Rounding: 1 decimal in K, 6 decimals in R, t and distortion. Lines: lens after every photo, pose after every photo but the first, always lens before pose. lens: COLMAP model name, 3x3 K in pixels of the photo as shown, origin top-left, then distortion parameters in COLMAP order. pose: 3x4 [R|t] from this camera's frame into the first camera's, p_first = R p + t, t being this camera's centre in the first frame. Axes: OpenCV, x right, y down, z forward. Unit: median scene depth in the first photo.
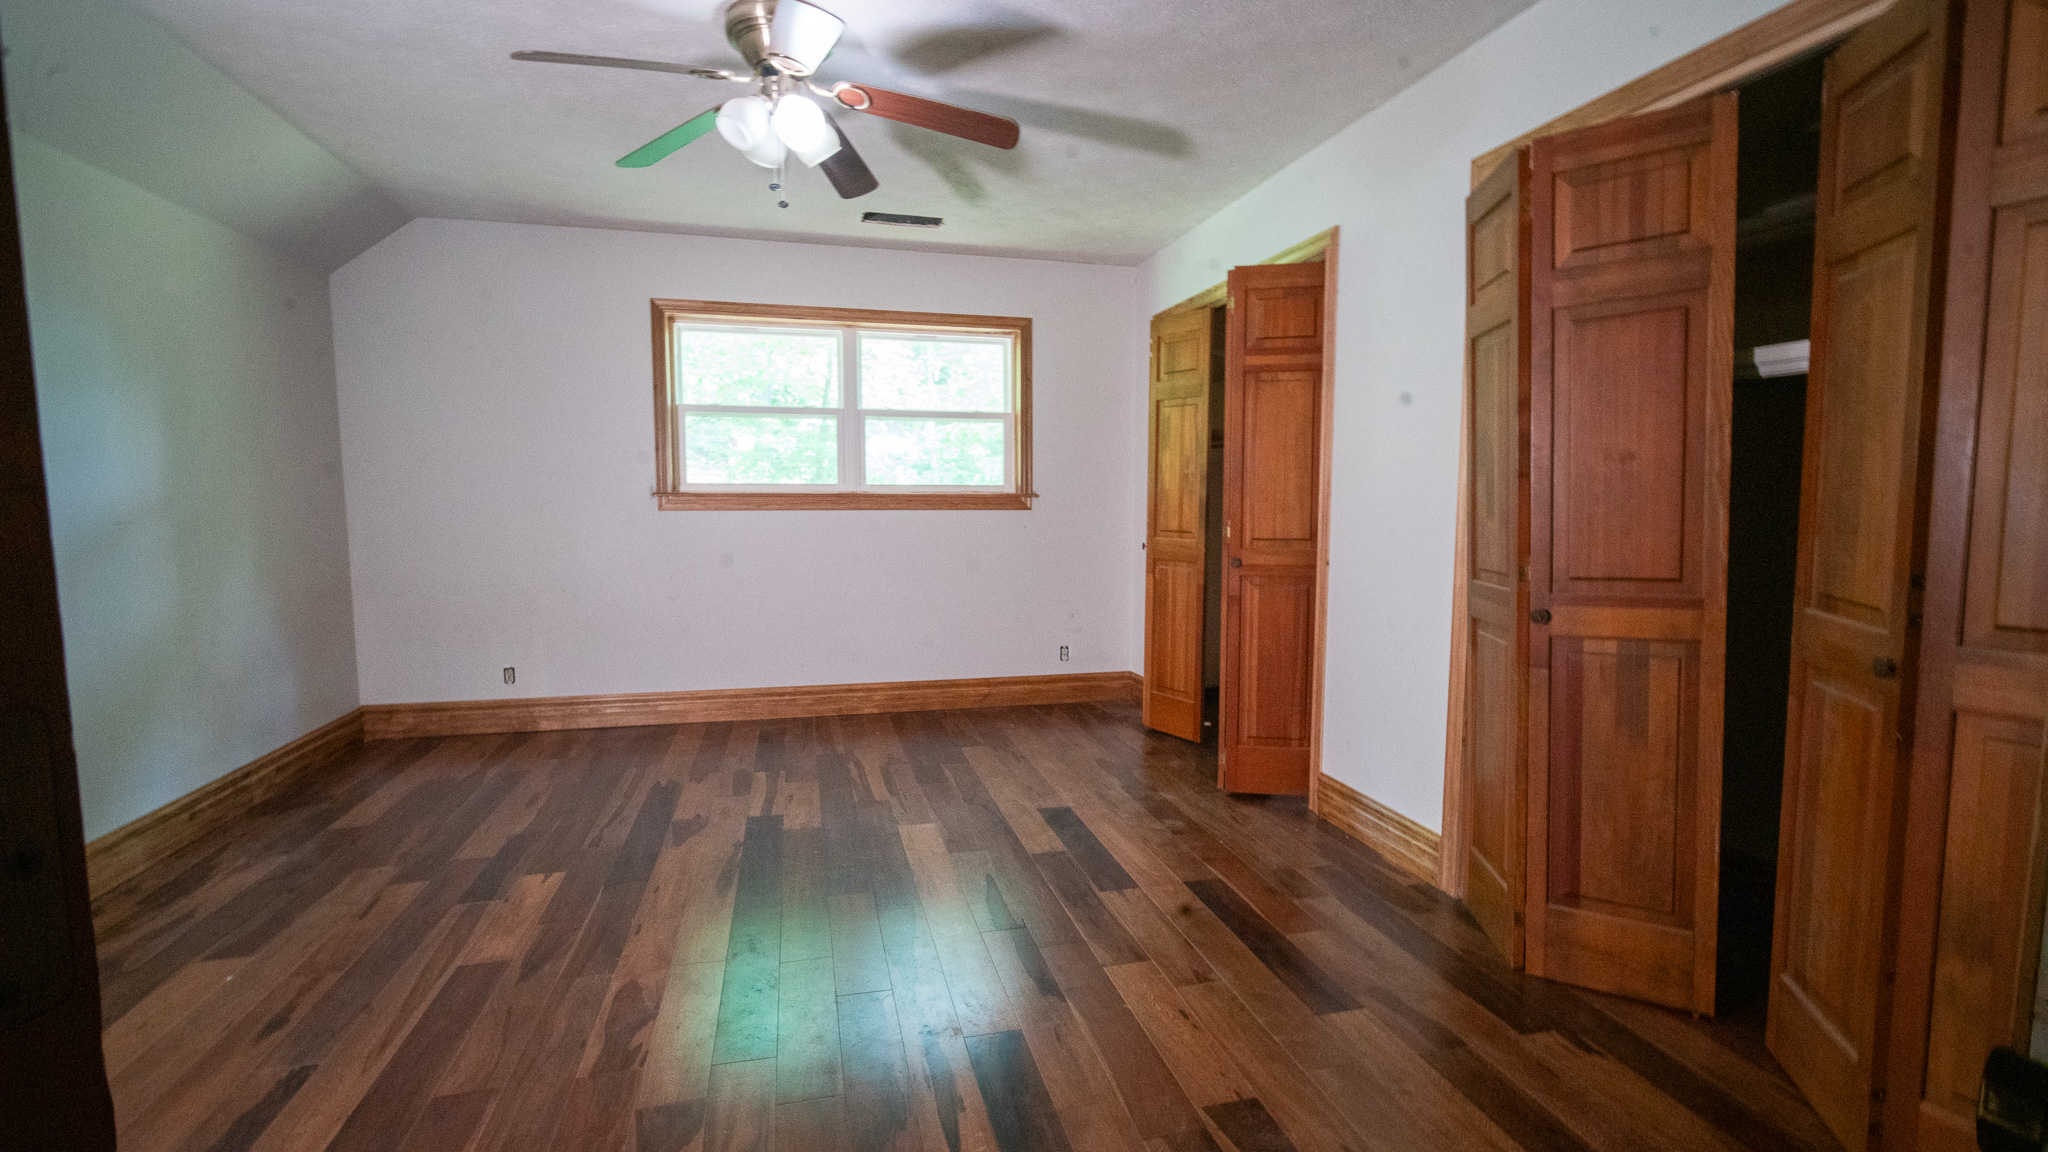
lens RADIAL K [[885.6, 0, 1024.0], [0, 885.6, 576.0], [0, 0, 1]] dist [-0.012410, -0.000151]
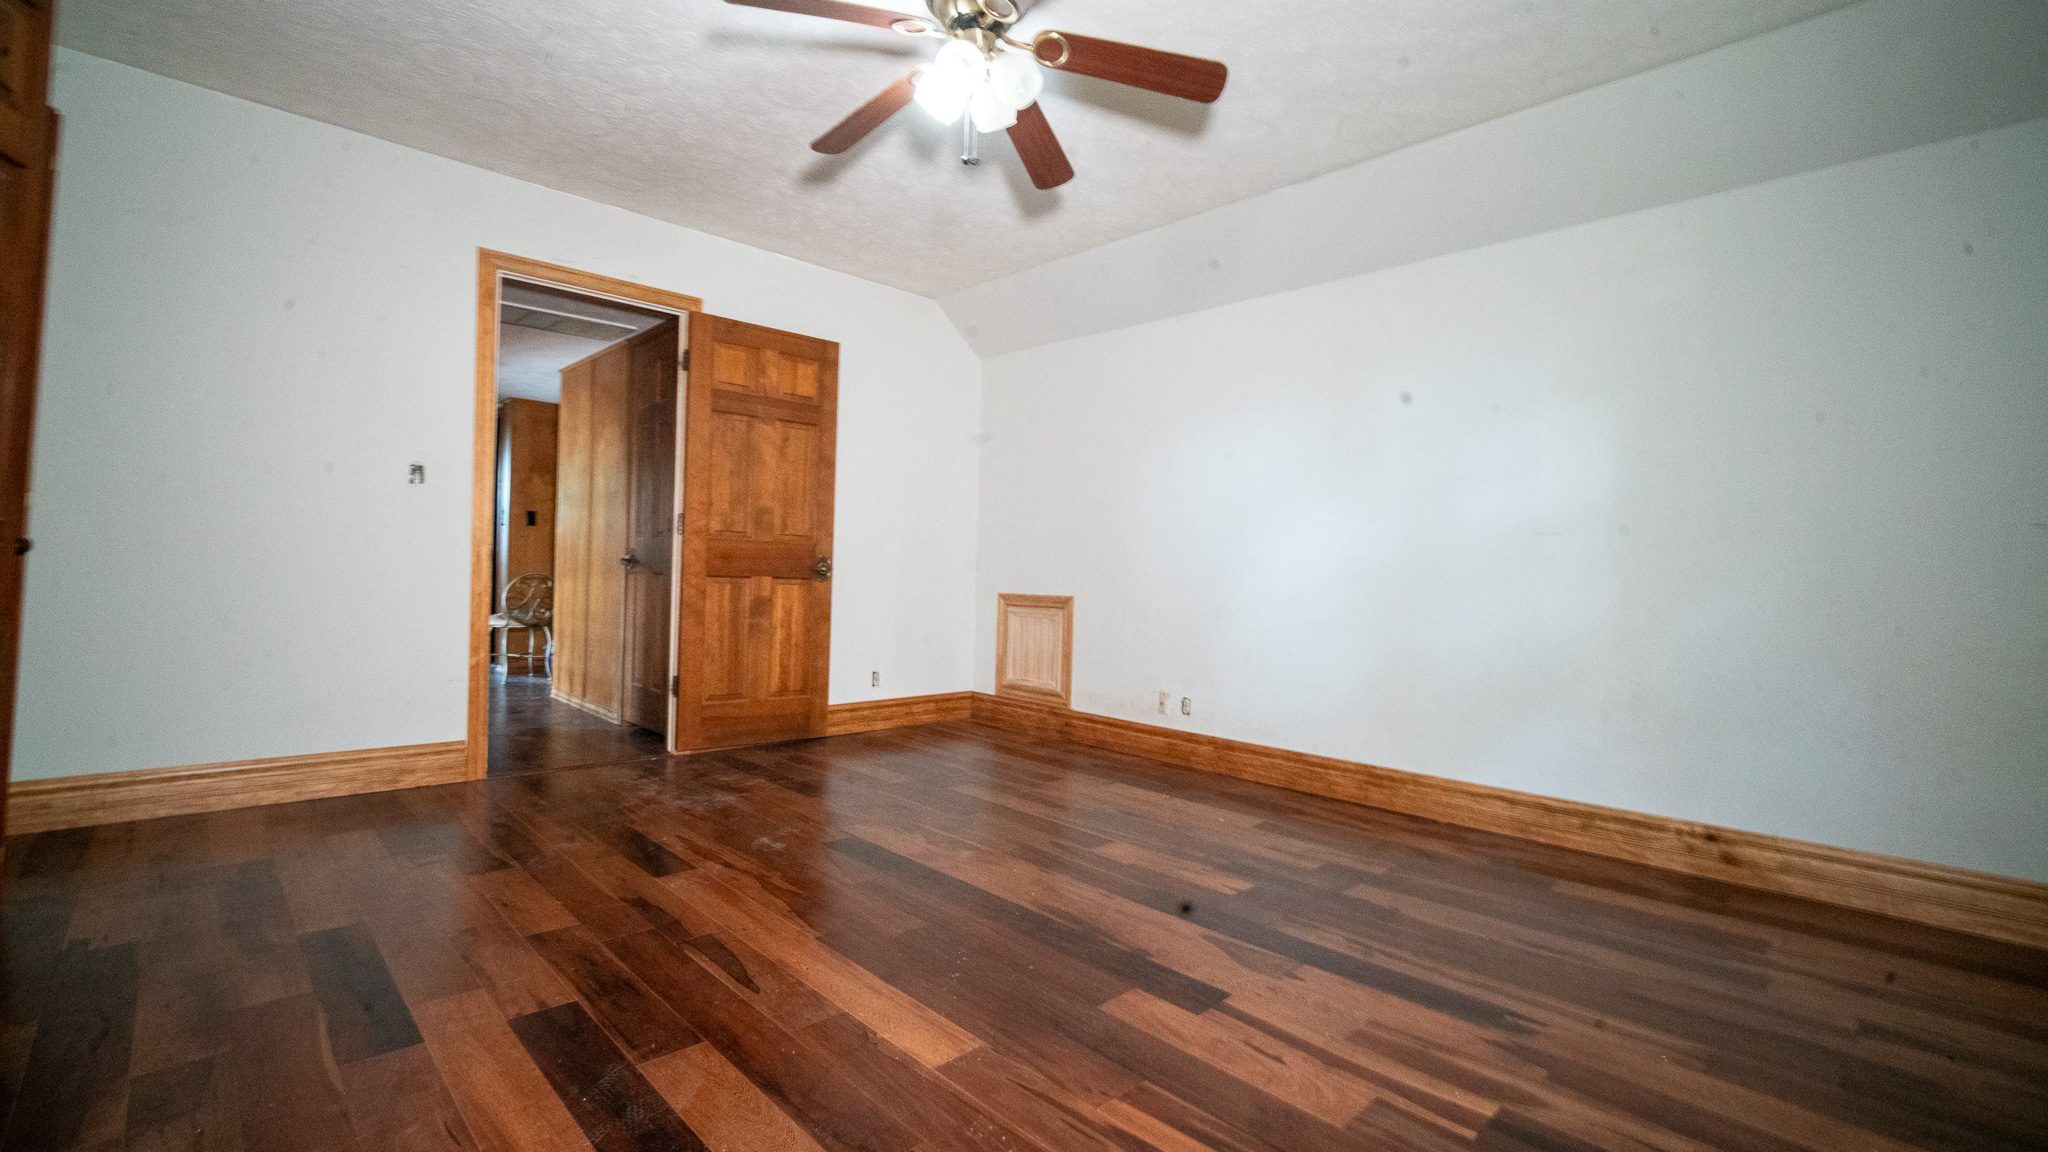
lens RADIAL K [[896.2, 0, 1024.0], [0, 896.2, 576.0], [0, 0, 1]] dist [-0.003694, -0.000137]
pose [[-0.873262, -0.022781, -0.486718, 0.102292], [-0.072841, 0.993785, 0.084175, -0.043273], [0.481775, 0.108960, -0.869494, 1.377486]]
